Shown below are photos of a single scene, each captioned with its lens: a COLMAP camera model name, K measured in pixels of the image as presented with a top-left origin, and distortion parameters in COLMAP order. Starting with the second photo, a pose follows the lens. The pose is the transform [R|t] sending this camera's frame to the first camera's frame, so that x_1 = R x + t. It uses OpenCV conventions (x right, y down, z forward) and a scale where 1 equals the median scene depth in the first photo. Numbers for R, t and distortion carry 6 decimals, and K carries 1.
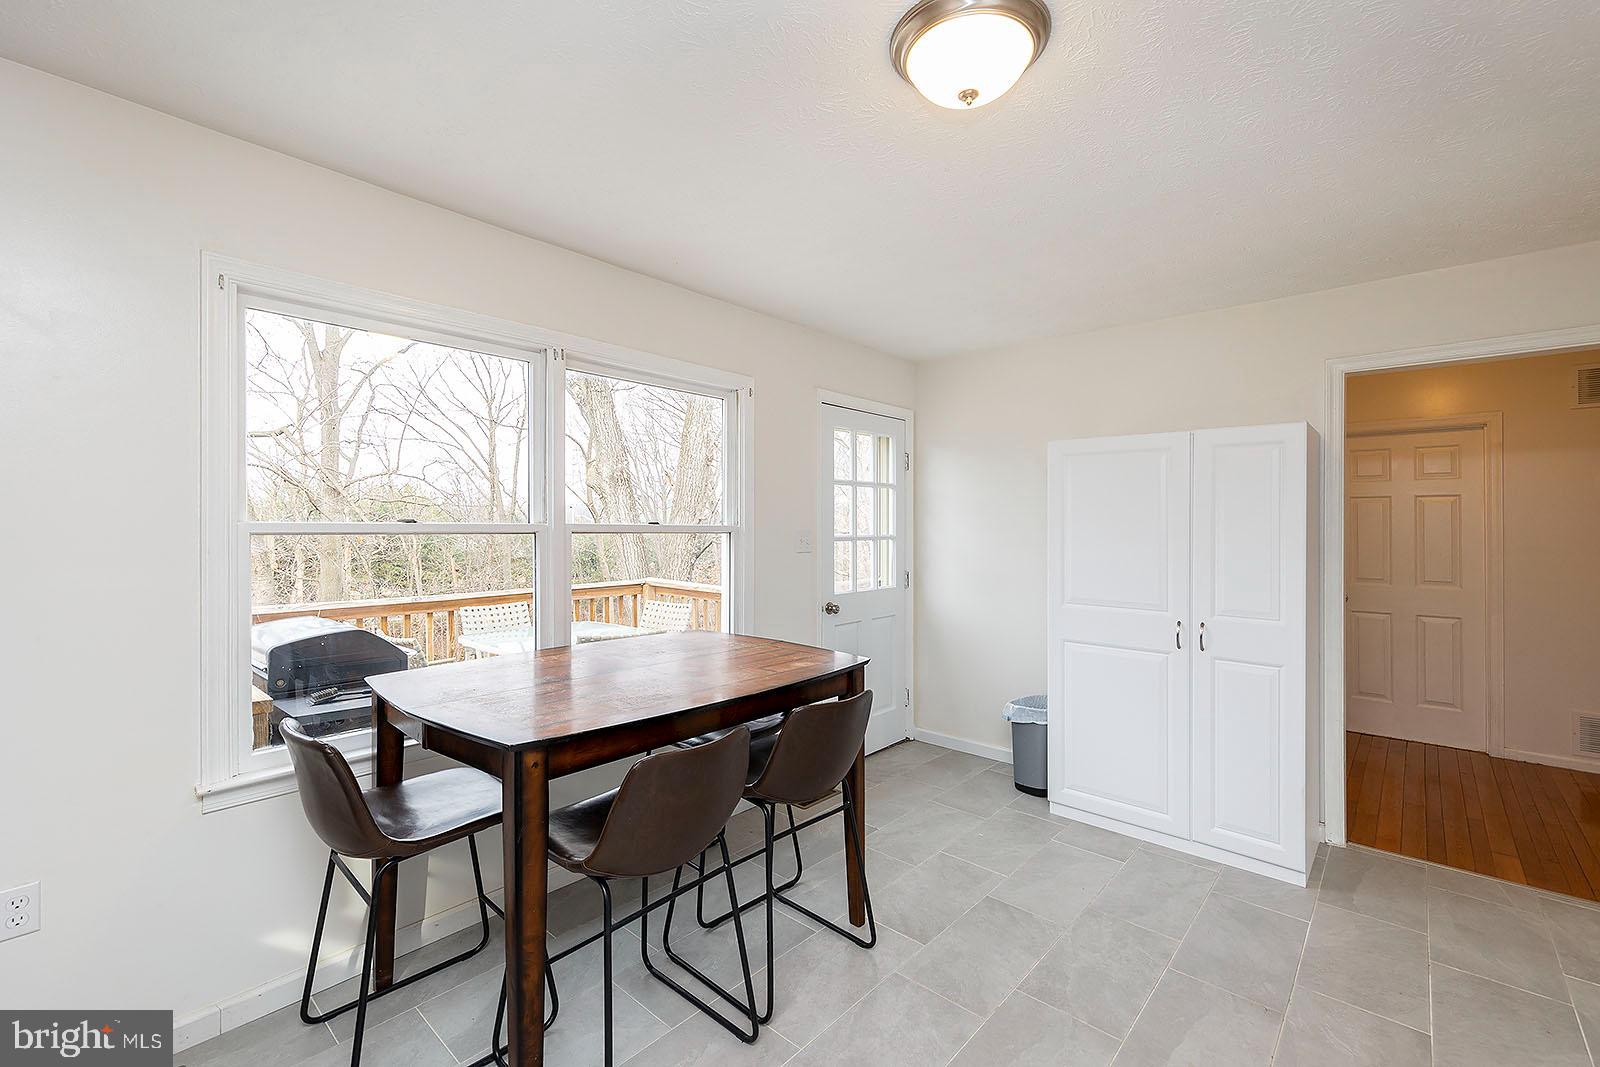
lens RADIAL K [[680.2, 0, 800.8], [0, 680.2, 529.7], [0, 0, 1]] dist [0.000661, -0.000118]
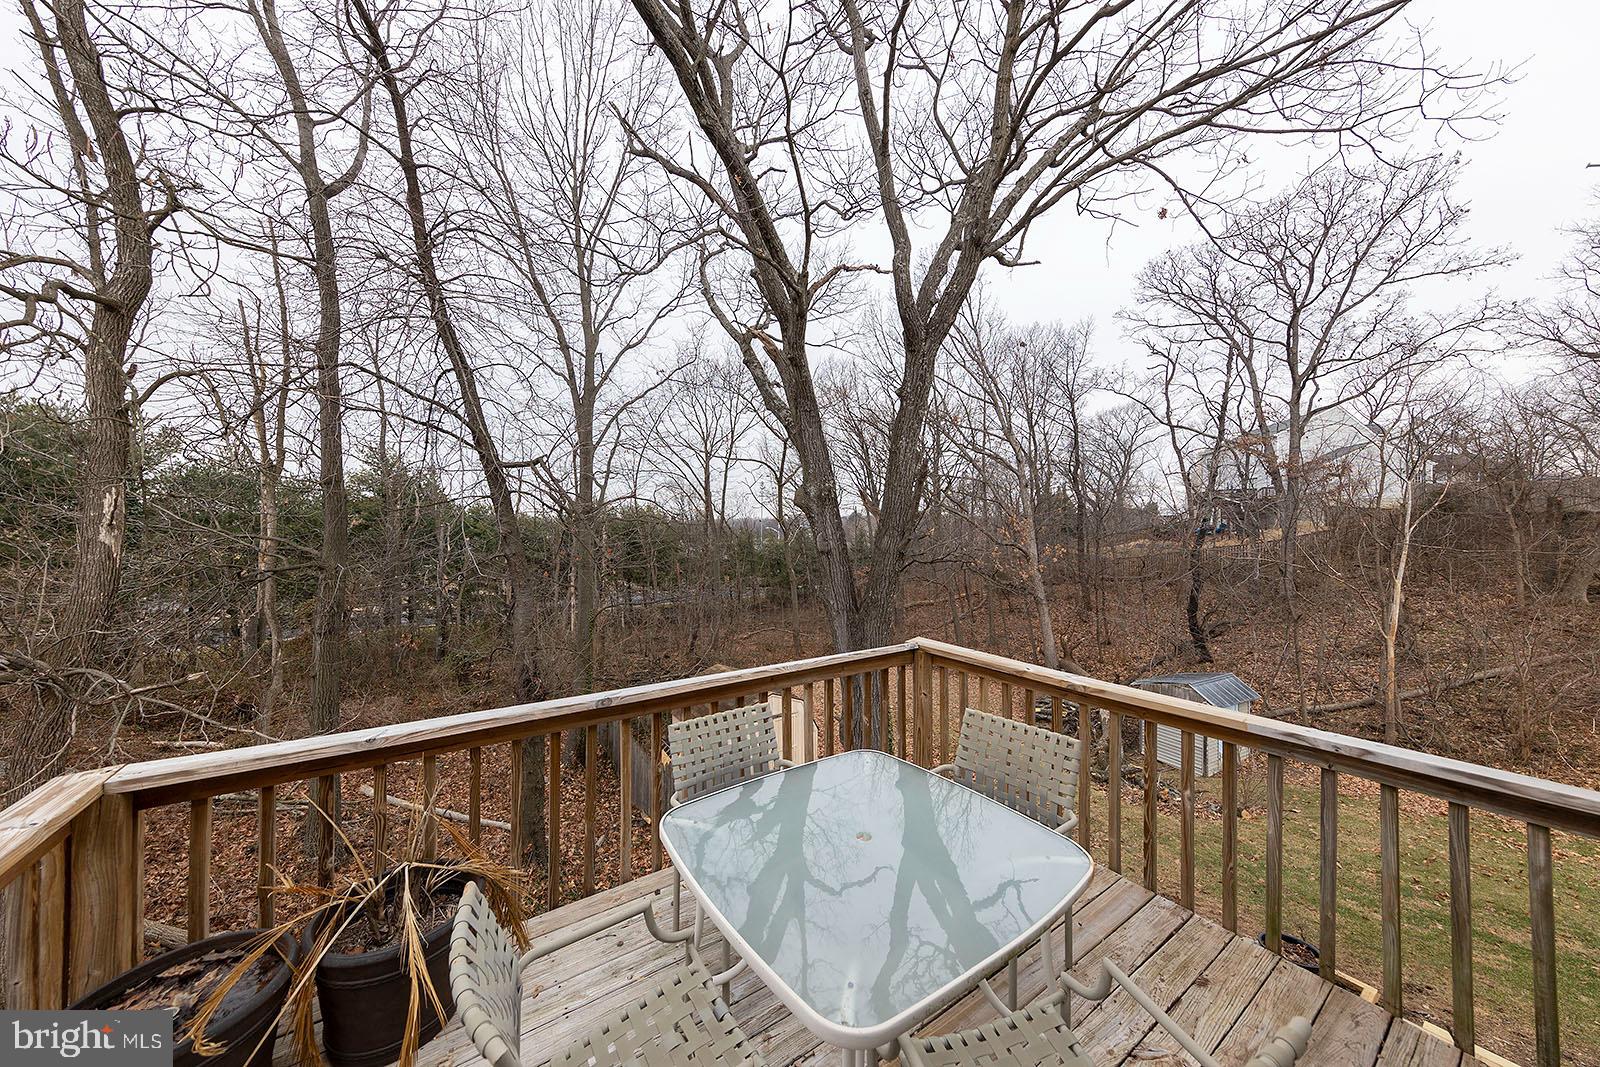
lens RADIAL K [[530.6, 0, 804.4], [0, 530.6, 532.2], [0, 0, 1]] dist [0.000434, 0.000086]
pose [[0.970265, 0.002196, -0.242034, -0.063279], [-0.005032, 0.999926, -0.011101, -0.009736], [0.241992, 0.011989, 0.970204, 0.140480]]
